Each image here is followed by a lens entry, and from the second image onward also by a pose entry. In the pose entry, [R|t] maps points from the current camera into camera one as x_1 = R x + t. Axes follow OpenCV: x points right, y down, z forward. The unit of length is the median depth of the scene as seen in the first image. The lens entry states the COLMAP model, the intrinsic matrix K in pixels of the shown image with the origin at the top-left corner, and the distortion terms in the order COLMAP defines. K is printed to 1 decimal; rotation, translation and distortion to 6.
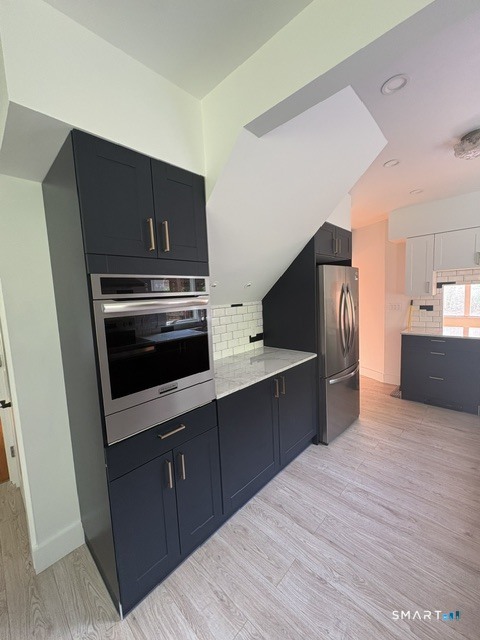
lens RADIAL K [[254.3, 0, 239.1], [0, 254.3, 320.0], [0, 0, 1]] dist [-0.001012, 0.000328]
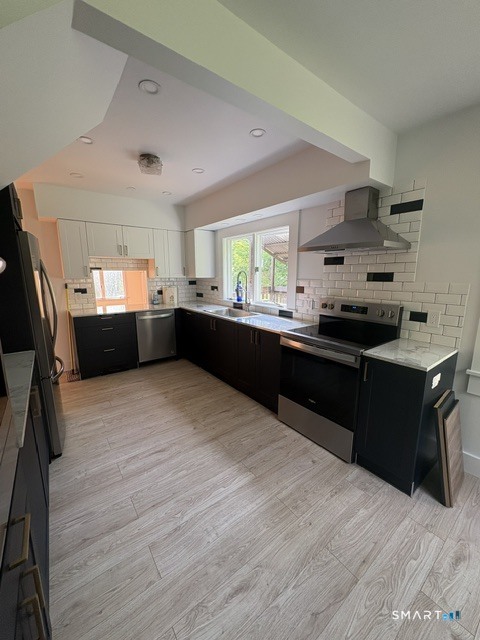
lens RADIAL K [[254.3, 0, 239.5], [0, 254.3, 320.0], [0, 0, 1]] dist [-0.001012, 0.000328]
pose [[0.164608, -0.135577, 0.976997, -0.377699], [0.092748, 0.988247, 0.121512, 0.008865], [-0.981989, 0.070613, 0.175248, 0.303275]]
